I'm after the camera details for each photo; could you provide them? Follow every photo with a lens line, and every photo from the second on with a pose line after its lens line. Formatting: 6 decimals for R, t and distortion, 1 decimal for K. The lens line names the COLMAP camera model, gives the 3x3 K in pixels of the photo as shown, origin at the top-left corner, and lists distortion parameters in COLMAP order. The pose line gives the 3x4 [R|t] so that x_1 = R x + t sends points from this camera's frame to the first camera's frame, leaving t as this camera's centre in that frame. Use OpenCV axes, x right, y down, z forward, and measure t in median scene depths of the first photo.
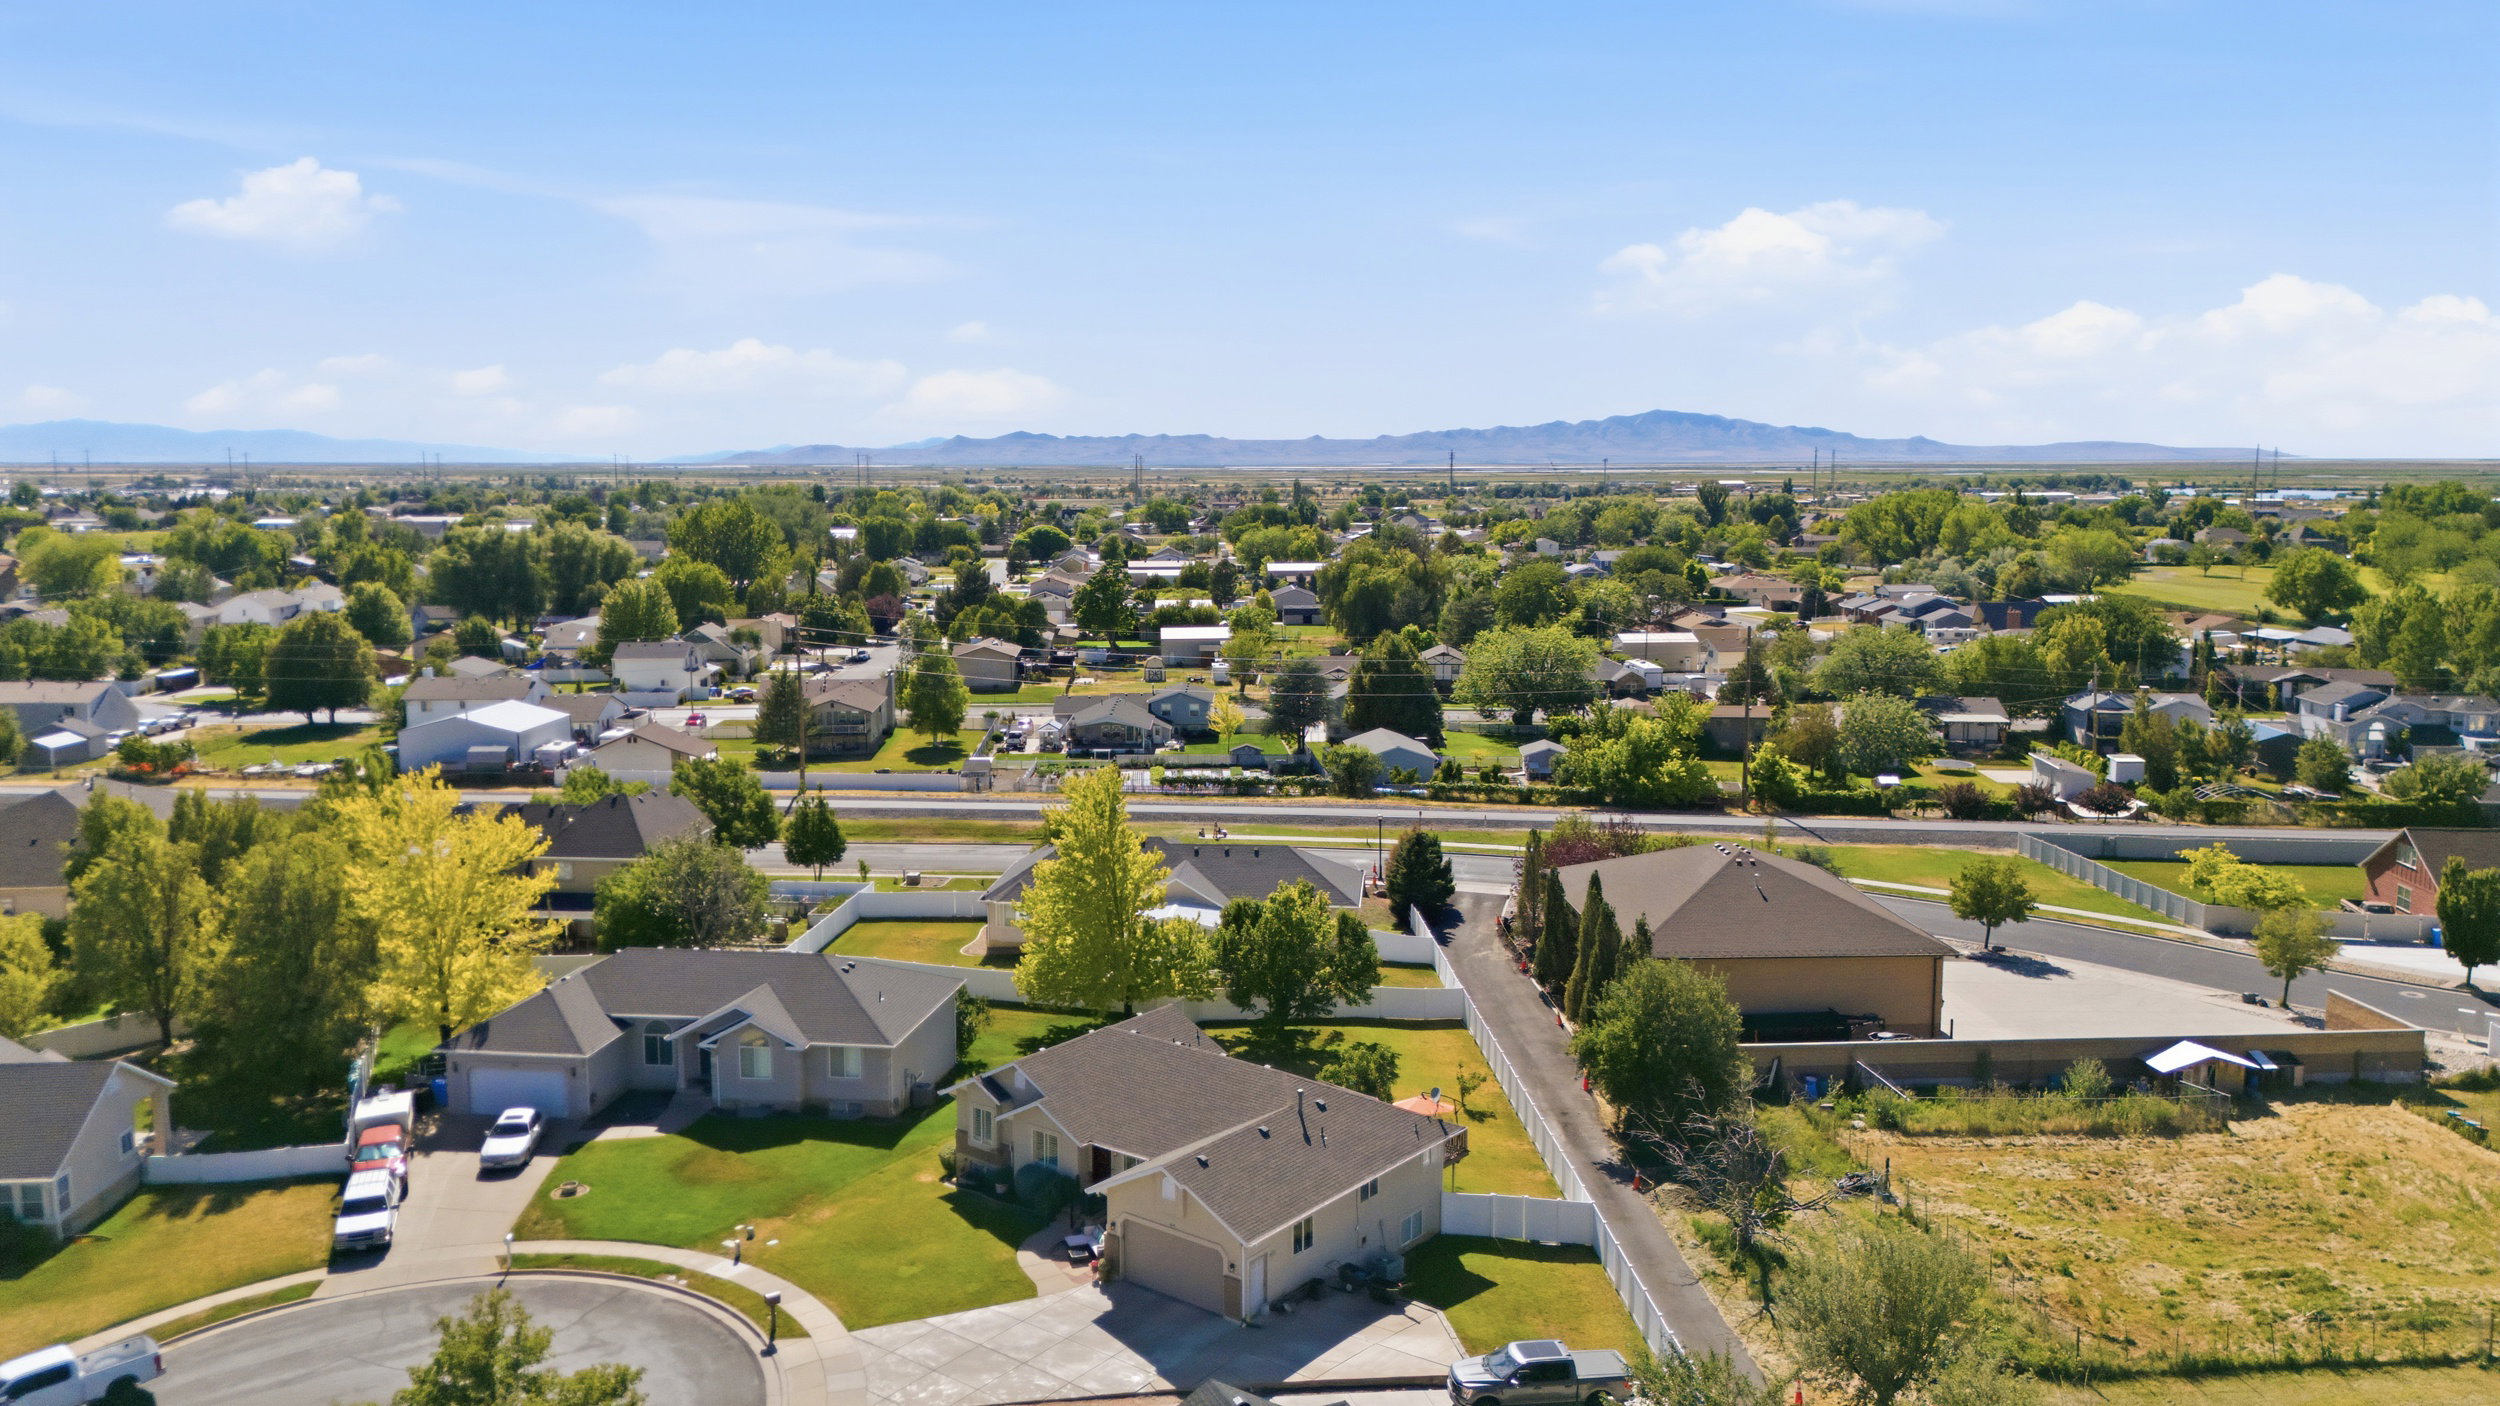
lens RADIAL K [[1834.9, 0, 1246.3], [0, 1834.9, 700.7], [0, 0, 1]] dist [0.067025, -0.051442]
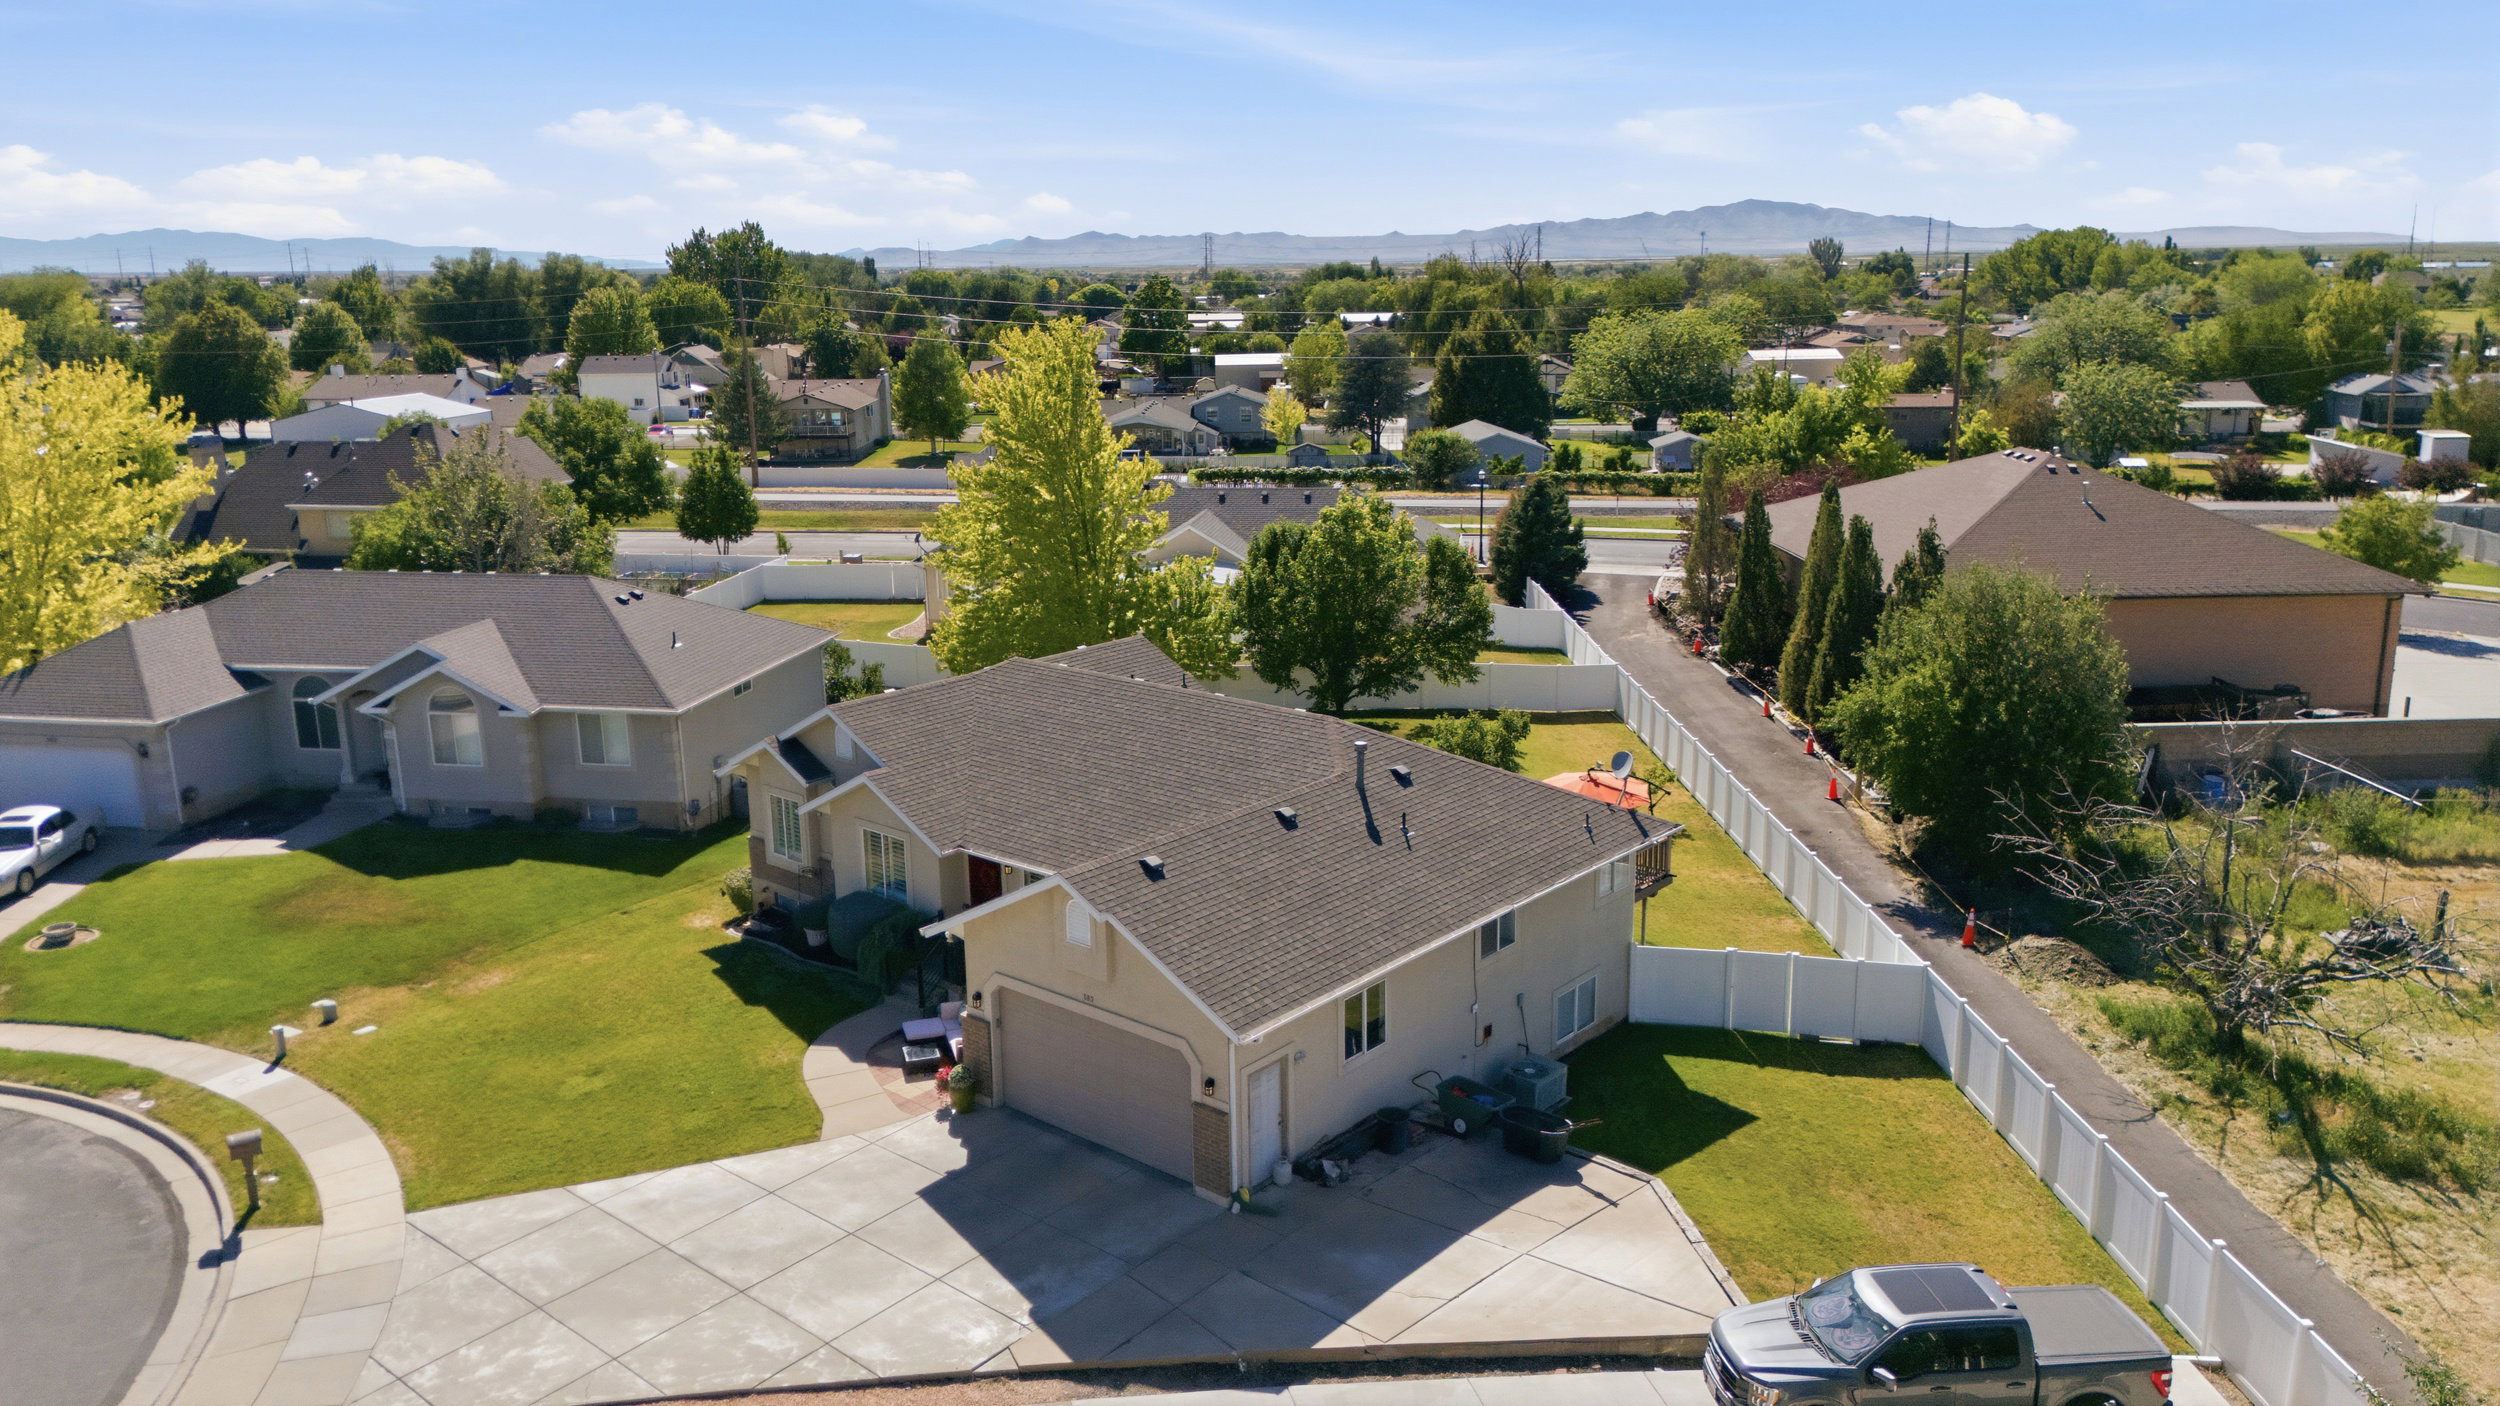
lens RADIAL K [[1834.9, 0, 1254.2], [0, 1834.9, 712.4], [0, 0, 1]] dist [0.067025, -0.051442]
pose [[0.999301, -0.000472, -0.037379, 0.015838], [0.004610, 0.993842, 0.110713, 0.124728], [0.037096, -0.110808, 0.993149, 0.423314]]
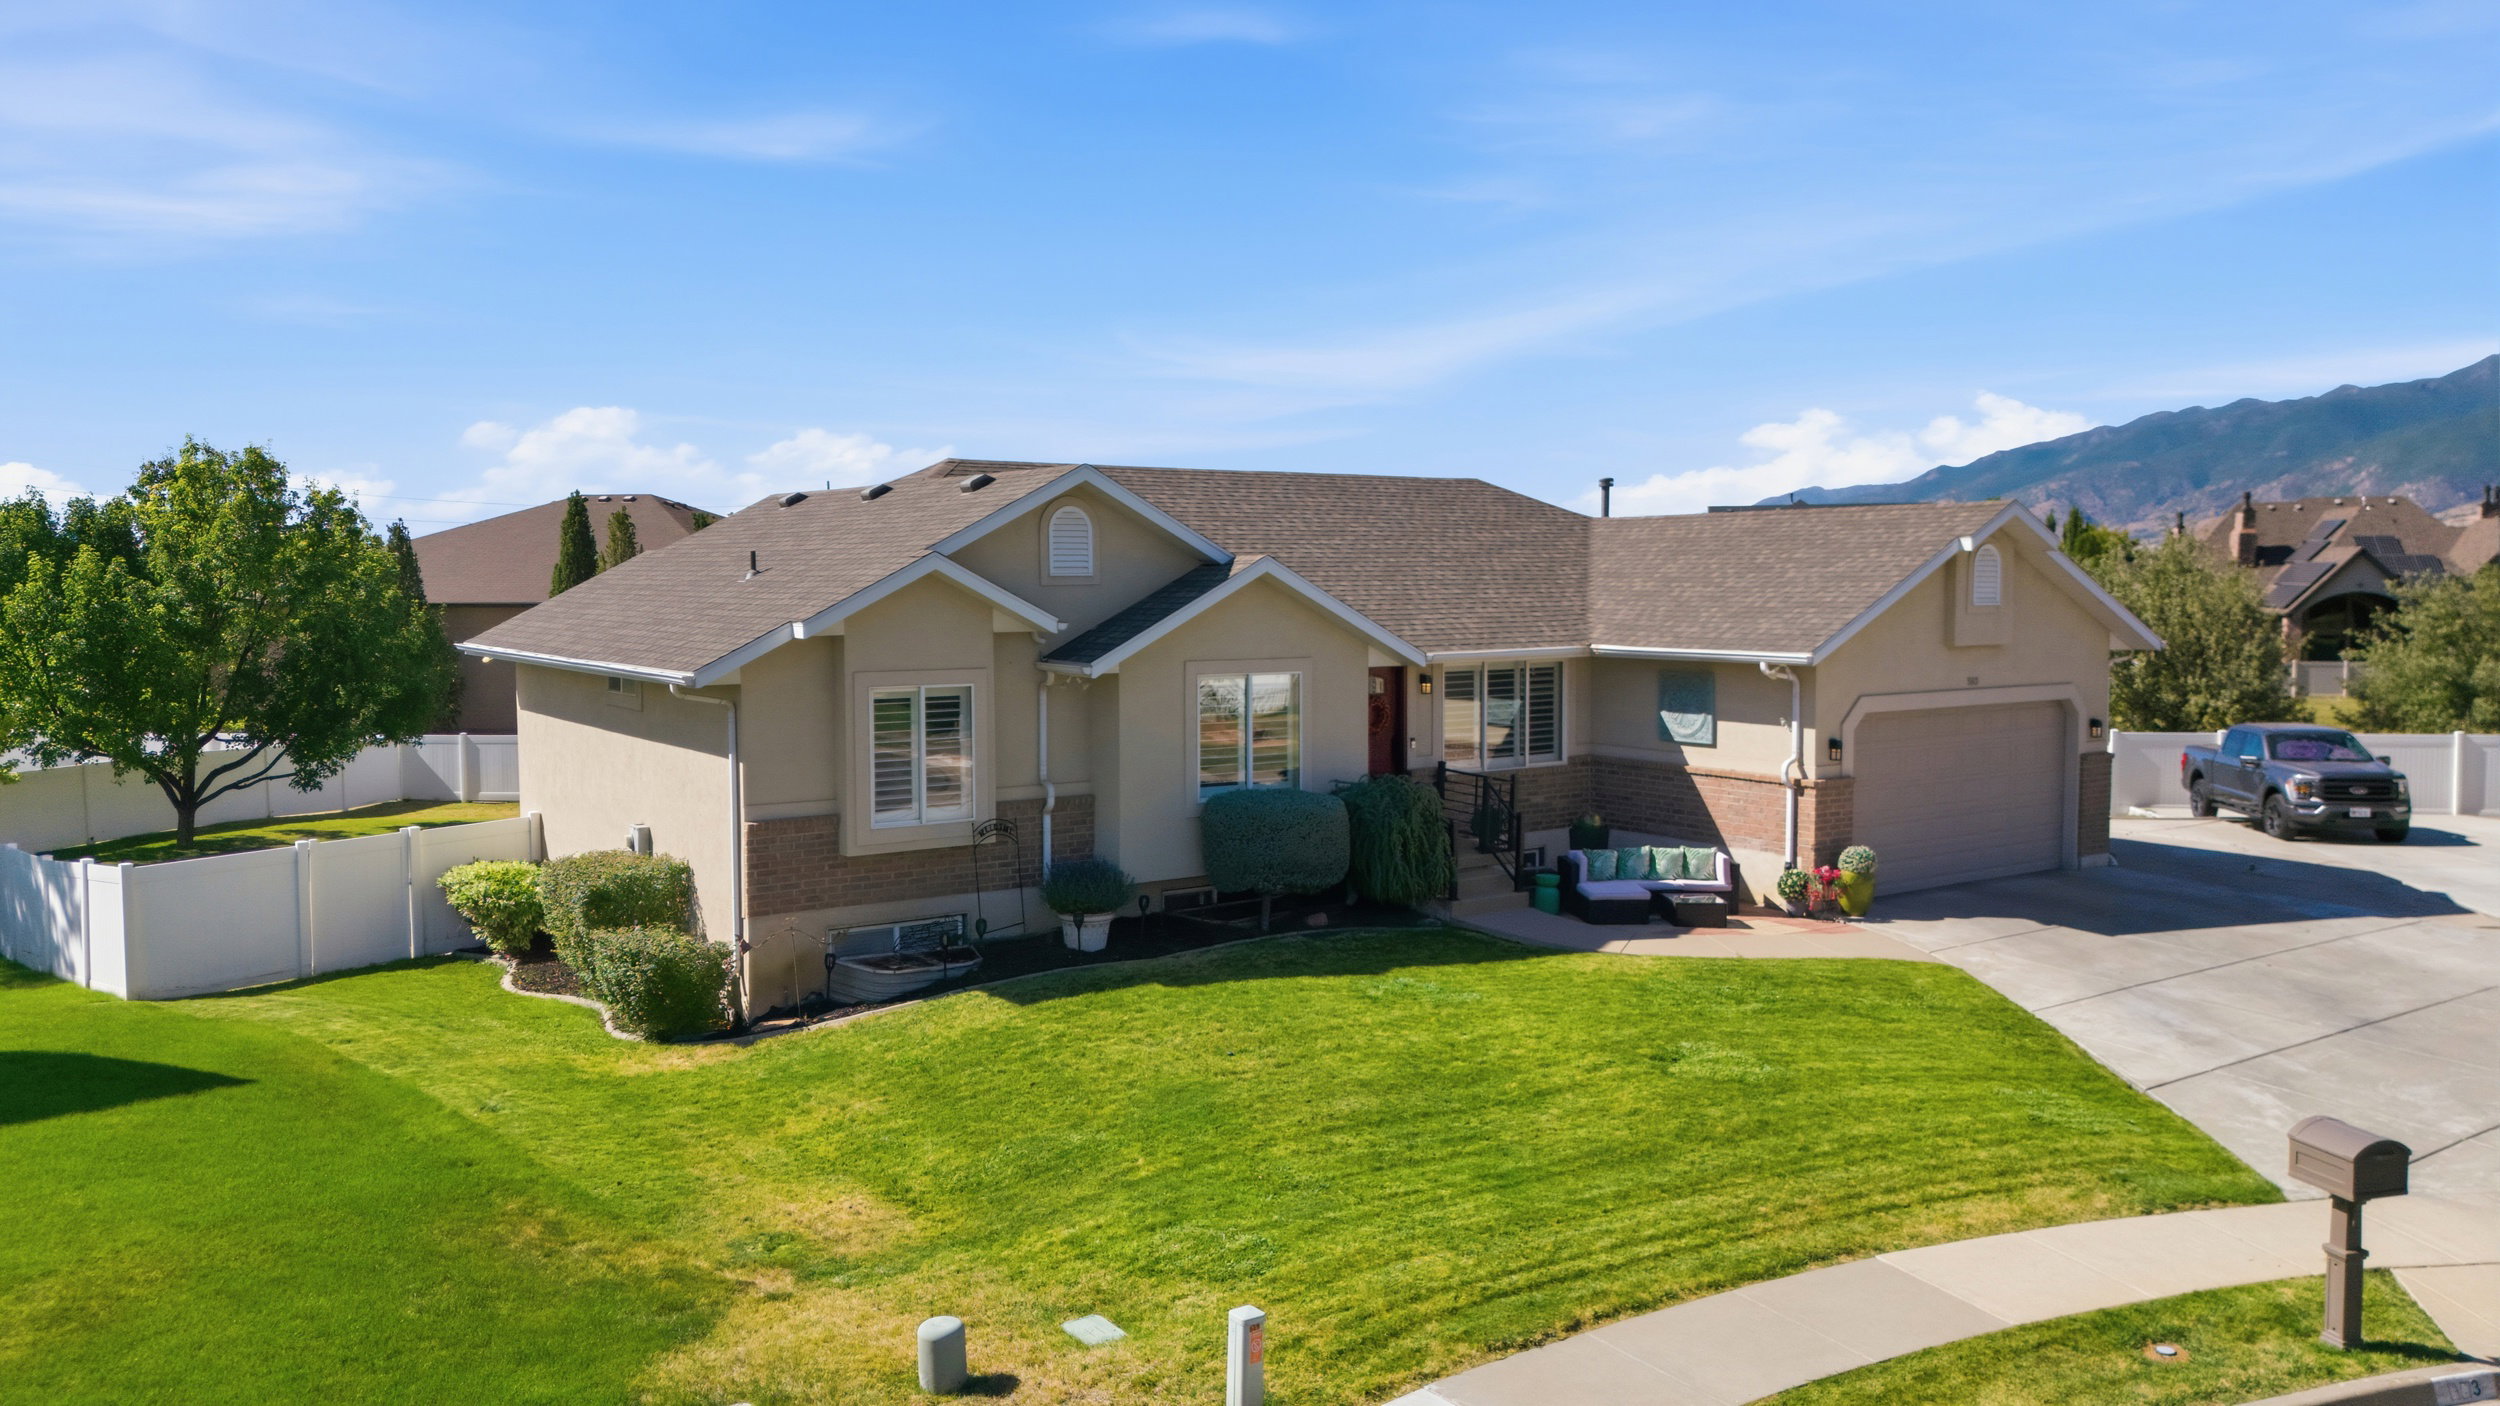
lens RADIAL K [[1834.9, 0, 1242.3], [0, 1834.9, 687.5], [0, 0, 1]] dist [0.067025, -0.051442]
pose [[0.296951, -0.056158, 0.953240, -0.346644], [0.130021, 0.991350, 0.017899, 0.203594], [-0.945999, 0.118626, 0.301684, 0.804796]]
